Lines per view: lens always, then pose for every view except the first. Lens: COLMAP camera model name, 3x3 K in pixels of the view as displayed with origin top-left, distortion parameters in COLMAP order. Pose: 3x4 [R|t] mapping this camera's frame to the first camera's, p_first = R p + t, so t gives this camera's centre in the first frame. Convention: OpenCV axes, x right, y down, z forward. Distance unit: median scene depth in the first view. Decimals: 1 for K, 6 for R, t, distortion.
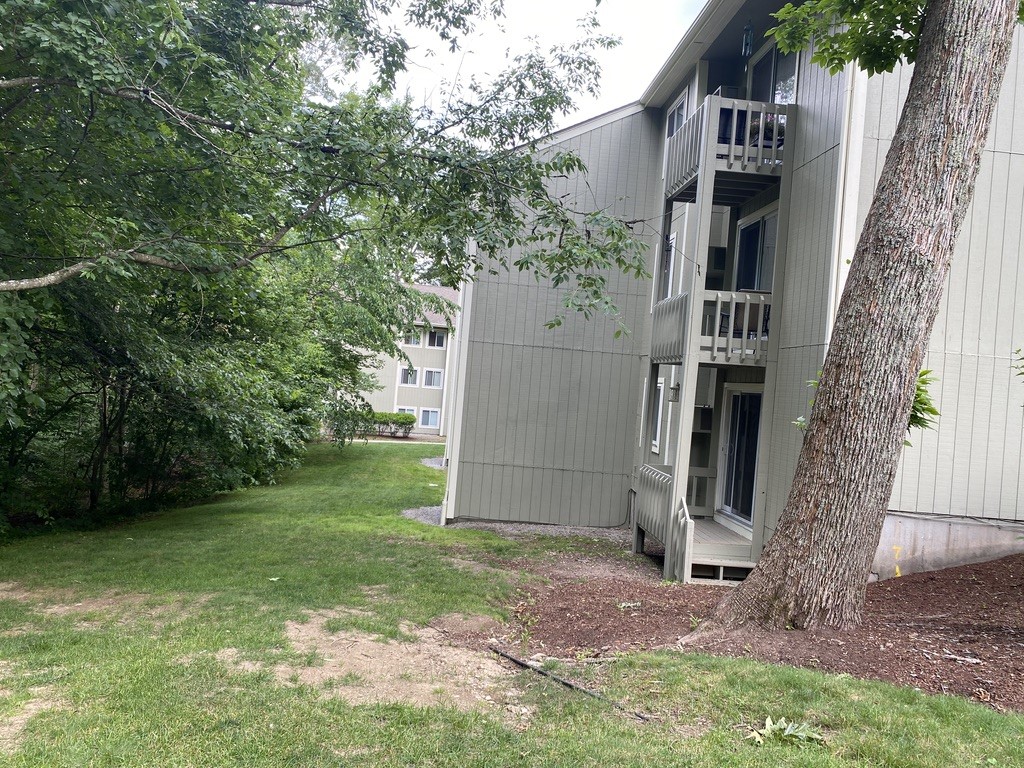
lens RADIAL K [[785.7, 0, 499.1], [0, 785.7, 377.8], [0, 0, 1]] dist [0.026198, -0.021723]
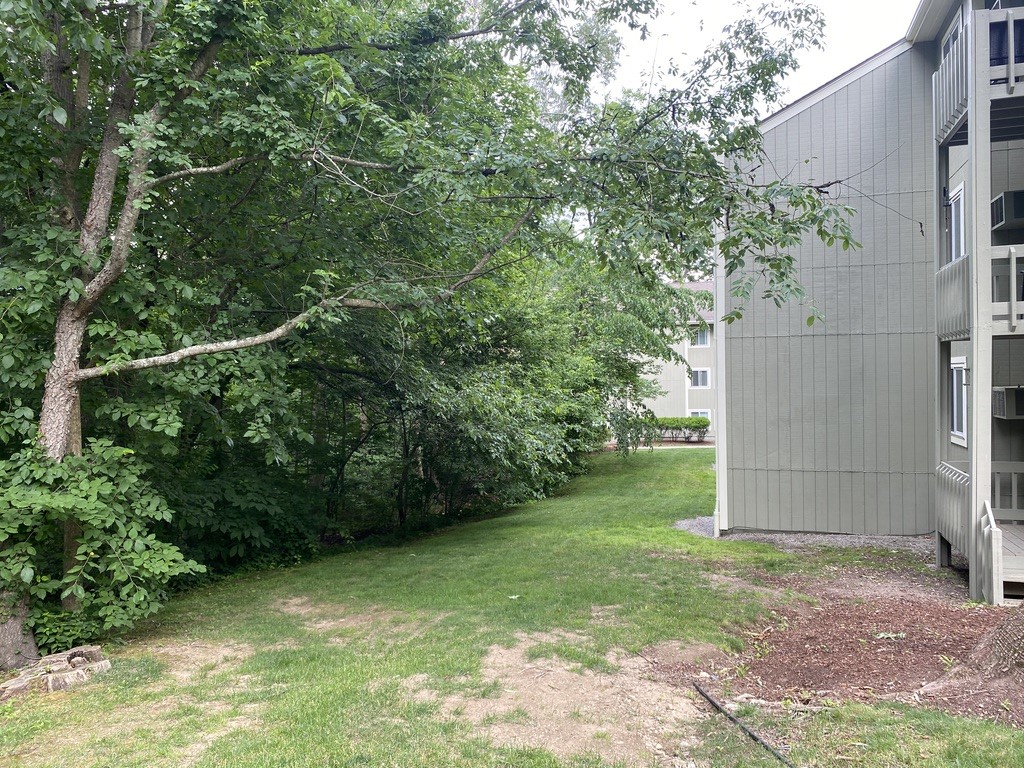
lens RADIAL K [[785.7, 0, 506.9], [0, 785.7, 378.0], [0, 0, 1]] dist [0.026198, -0.021723]
pose [[0.924782, -0.093910, -0.368726, 0.089956], [0.091576, 0.995512, -0.023868, -0.002090], [0.369313, -0.011693, 0.929232, 0.049784]]
